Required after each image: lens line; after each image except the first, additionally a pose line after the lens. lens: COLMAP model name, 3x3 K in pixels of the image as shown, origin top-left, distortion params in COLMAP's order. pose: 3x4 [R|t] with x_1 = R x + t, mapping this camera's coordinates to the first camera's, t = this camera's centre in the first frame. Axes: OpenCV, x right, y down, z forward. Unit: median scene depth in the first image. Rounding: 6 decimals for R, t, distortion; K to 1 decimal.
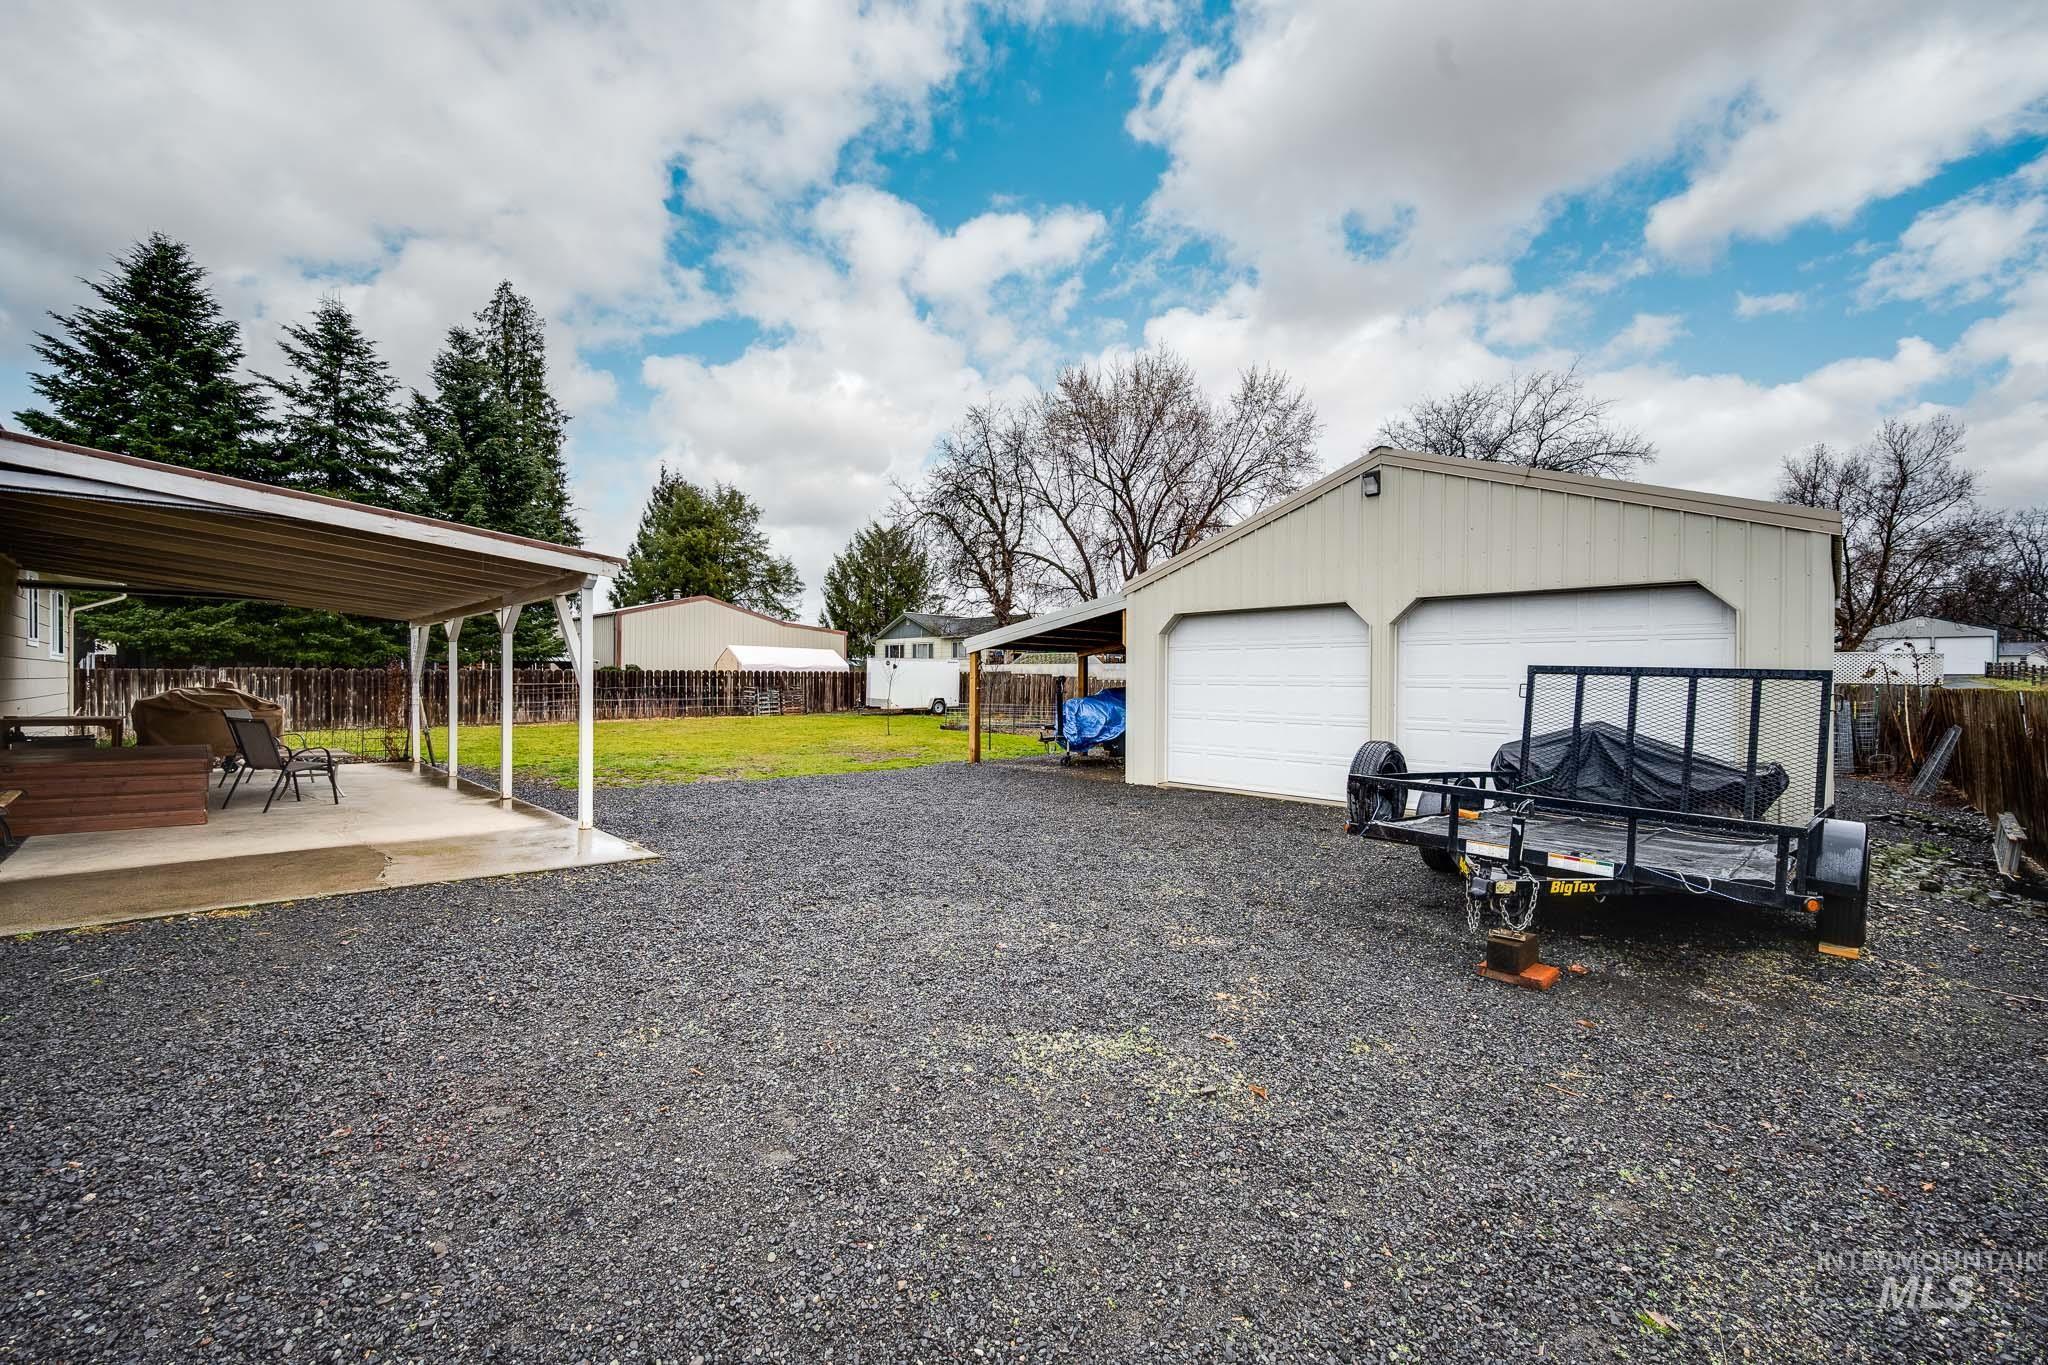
lens RADIAL K [[814.8, 0, 1024.8], [0, 814.8, 683.6], [0, 0, 1]] dist [0.003824, -0.001332]
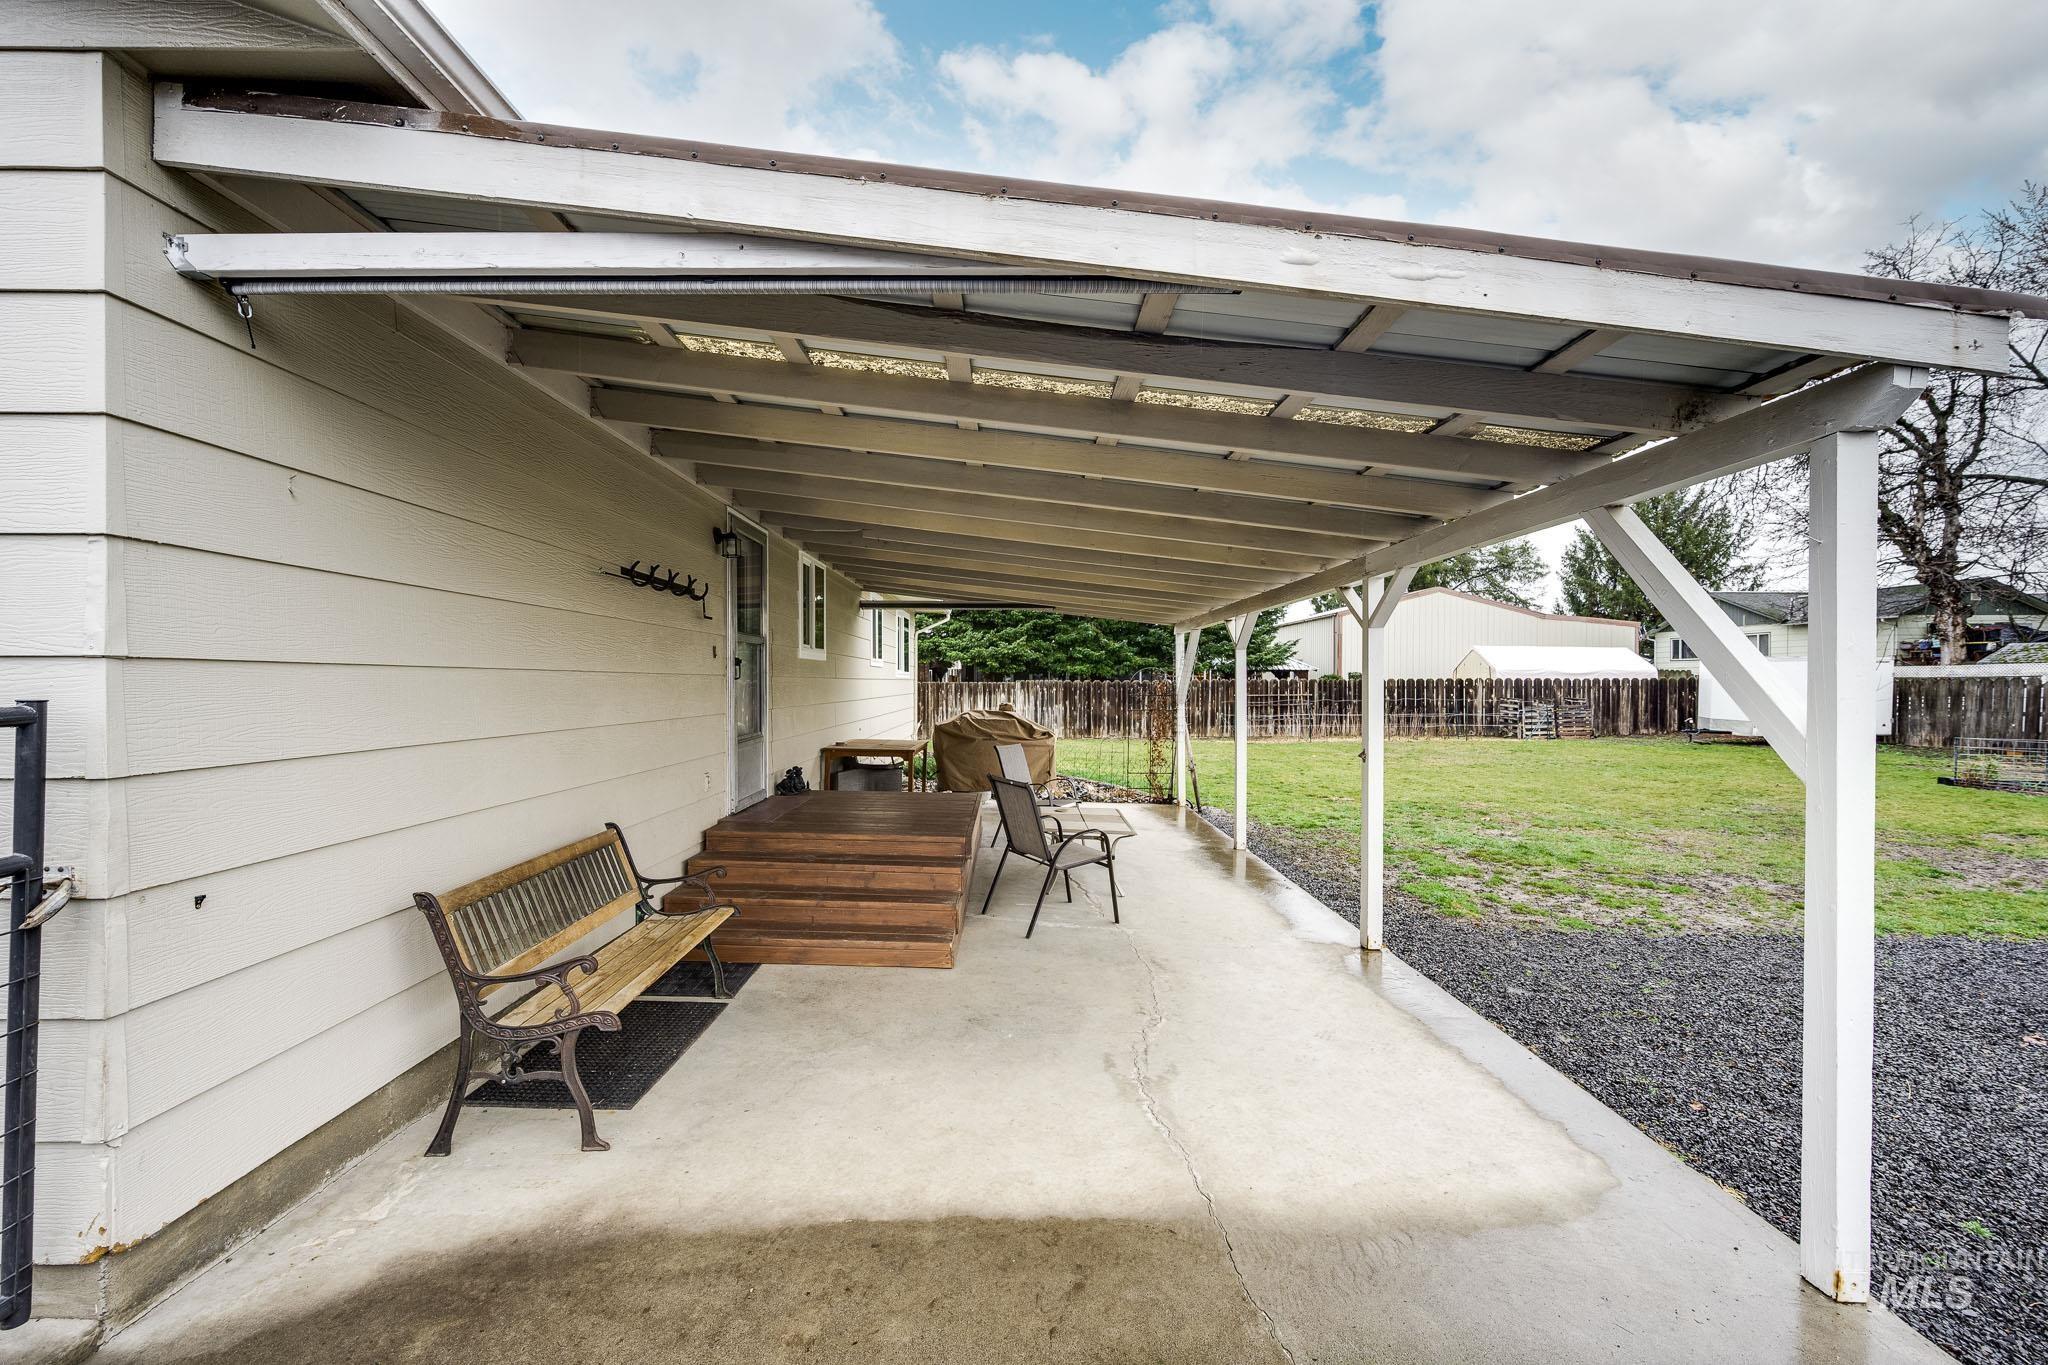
lens RADIAL K [[814.8, 0, 1025.6], [0, 814.8, 685.6], [0, 0, 1]] dist [0.003824, -0.001332]
pose [[0.711939, -0.000632, -0.702241, -0.126357], [-0.001501, 0.999996, -0.002422, -0.006817], [0.702240, 0.002779, 0.711935, 0.141369]]
